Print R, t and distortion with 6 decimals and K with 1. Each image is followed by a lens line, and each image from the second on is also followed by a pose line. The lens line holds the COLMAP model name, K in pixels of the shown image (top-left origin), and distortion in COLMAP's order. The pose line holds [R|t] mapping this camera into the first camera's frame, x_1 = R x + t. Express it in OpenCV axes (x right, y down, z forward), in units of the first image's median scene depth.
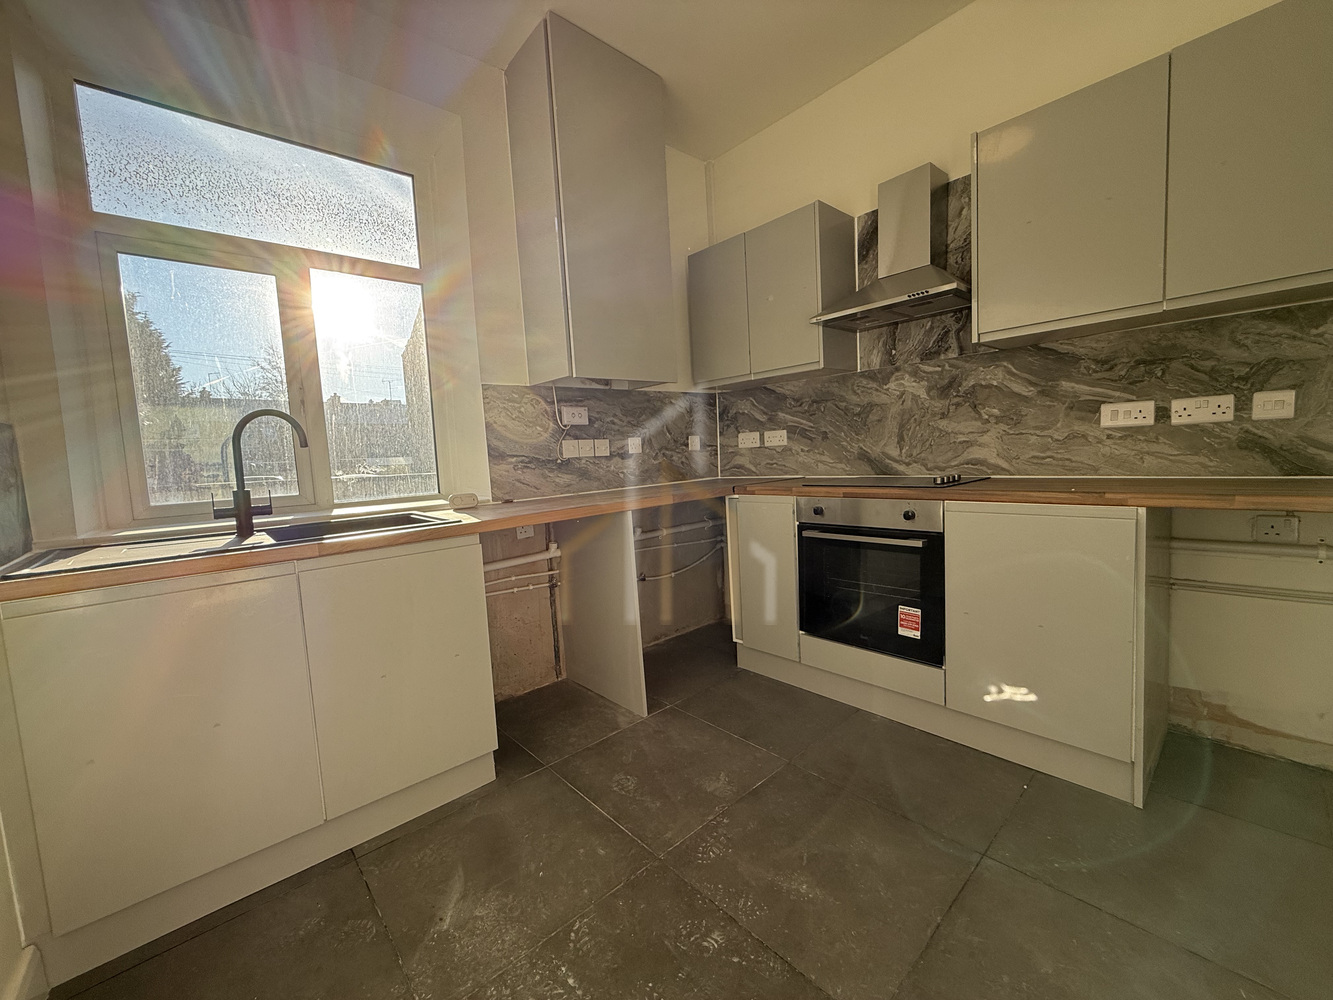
lens RADIAL K [[530.5, 0, 662.9], [0, 530.5, 499.6], [0, 0, 1]] dist [-0.000506, 0.000255]
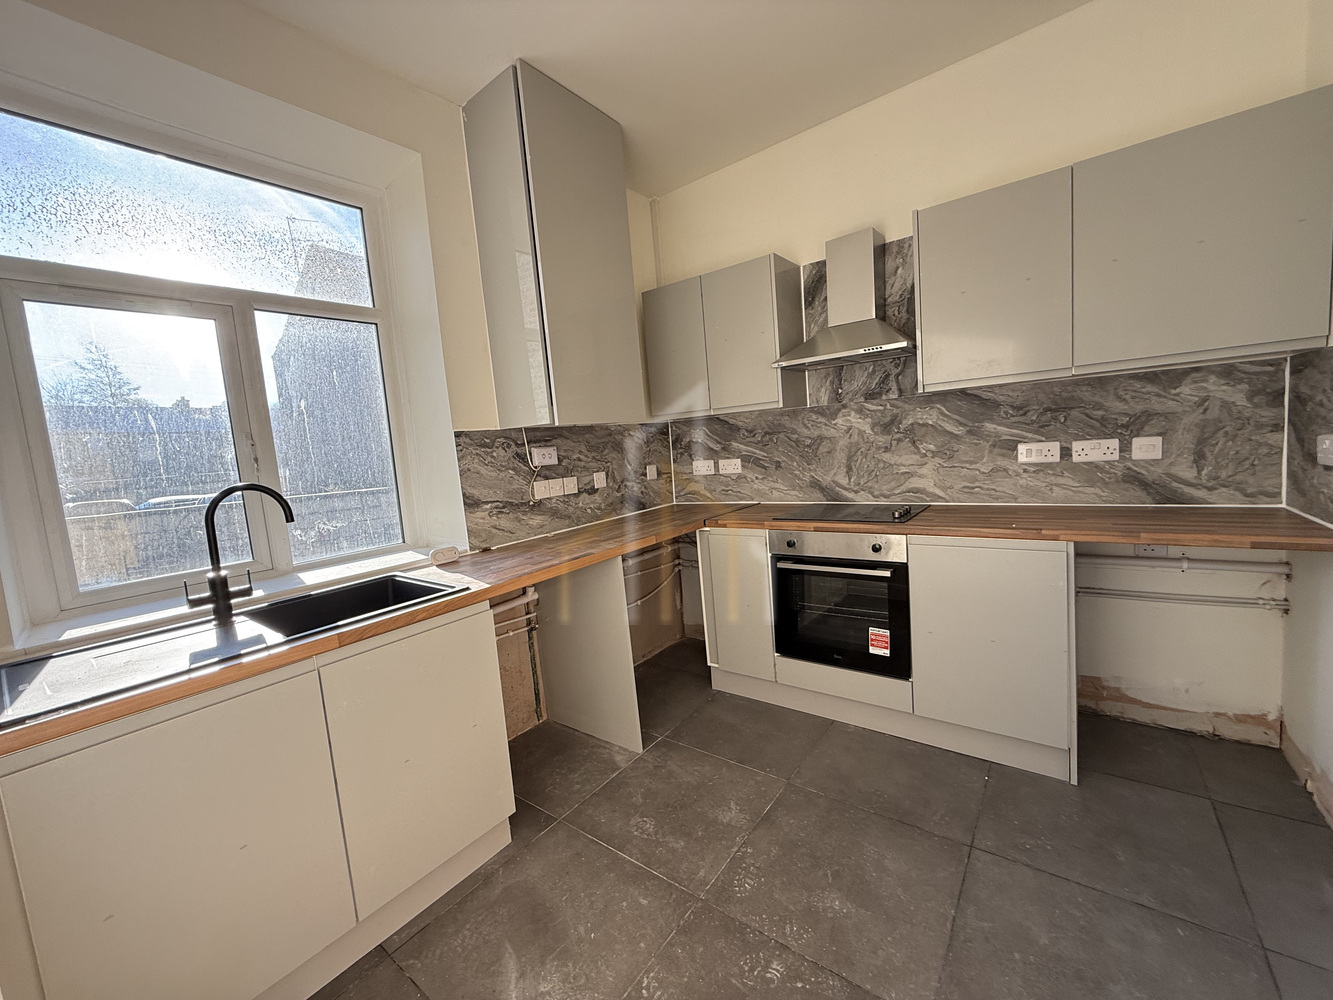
lens RADIAL K [[530.5, 0, 662.9], [0, 530.5, 499.6], [0, 0, 1]] dist [-0.000506, 0.000255]
pose [[0.982478, -0.046073, 0.180596, -0.155841], [0.045133, 0.998938, 0.009309, -0.090084], [-0.180833, -0.000995, 0.983513, -0.021304]]
